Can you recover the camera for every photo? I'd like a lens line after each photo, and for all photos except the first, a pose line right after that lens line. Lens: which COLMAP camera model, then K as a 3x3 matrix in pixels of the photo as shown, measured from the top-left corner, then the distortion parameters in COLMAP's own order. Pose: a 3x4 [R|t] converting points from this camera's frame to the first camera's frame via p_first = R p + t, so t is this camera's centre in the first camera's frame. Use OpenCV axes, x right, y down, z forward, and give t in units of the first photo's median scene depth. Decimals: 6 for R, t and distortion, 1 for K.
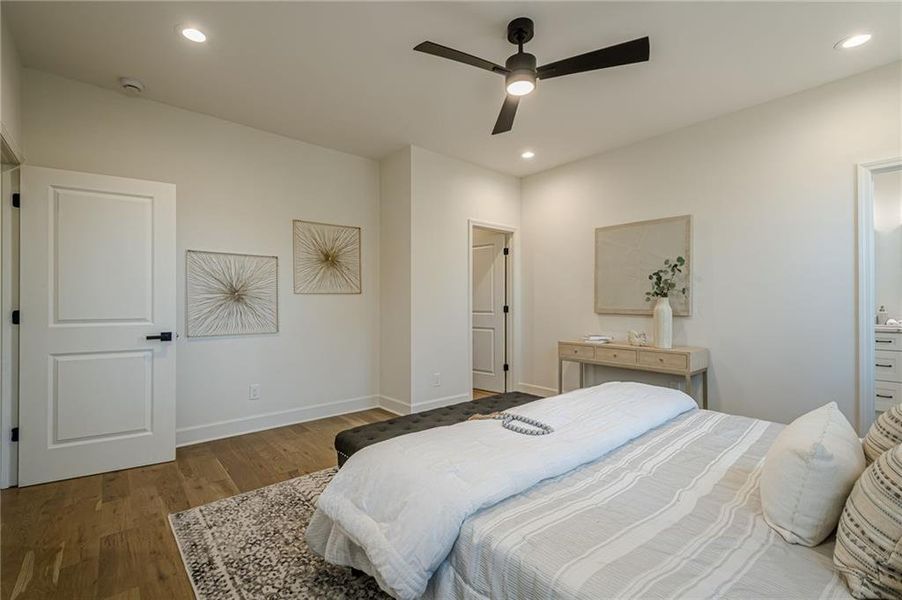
lens RADIAL K [[396.9, 0, 445.0], [0, 396.9, 302.4], [0, 0, 1]] dist [0.005451, 0.000213]
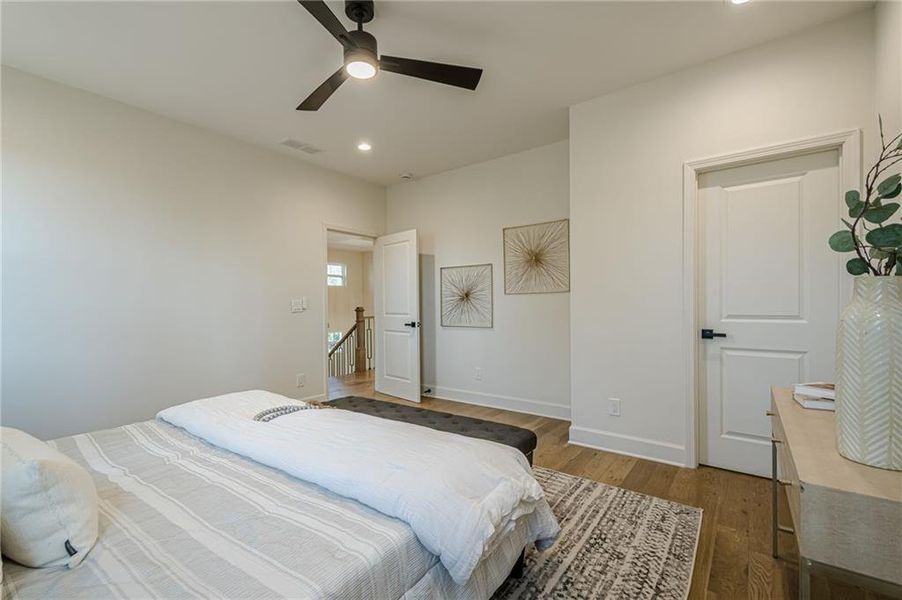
lens RADIAL K [[396.9, 0, 445.0], [0, 396.9, 302.4], [0, 0, 1]] dist [0.005451, 0.000213]
pose [[0.224211, -0.005290, -0.974526, 0.743193], [0.013125, 0.999911, -0.002408, 0.001274], [0.974452, -0.012251, 0.224261, 0.635446]]
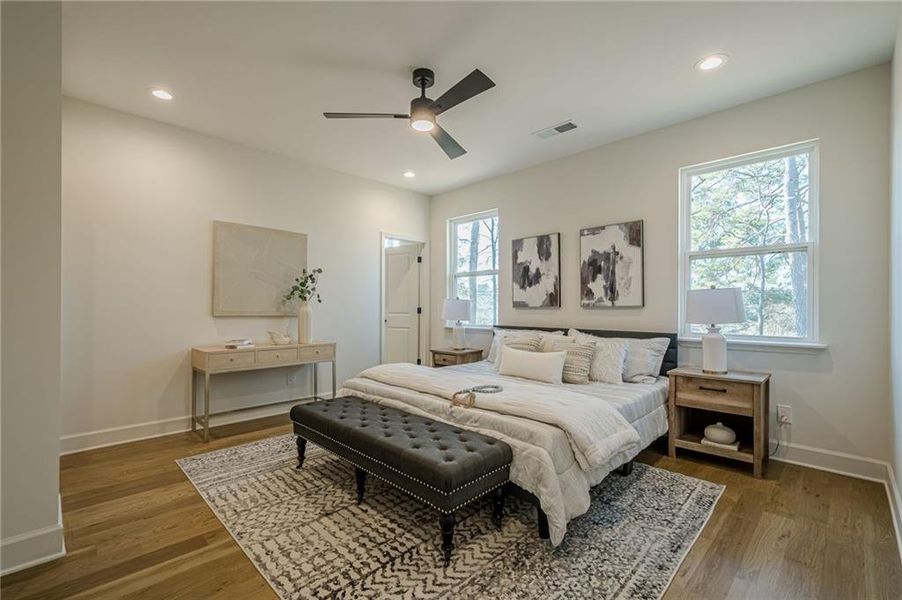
lens RADIAL K [[396.9, 0, 445.0], [0, 396.9, 302.4], [0, 0, 1]] dist [0.005451, 0.000213]
pose [[-0.074114, 0.009982, 0.997200, -0.656510], [-0.004223, 0.999938, -0.010324, 0.003410], [-0.997241, -0.004976, -0.074068, 0.663967]]
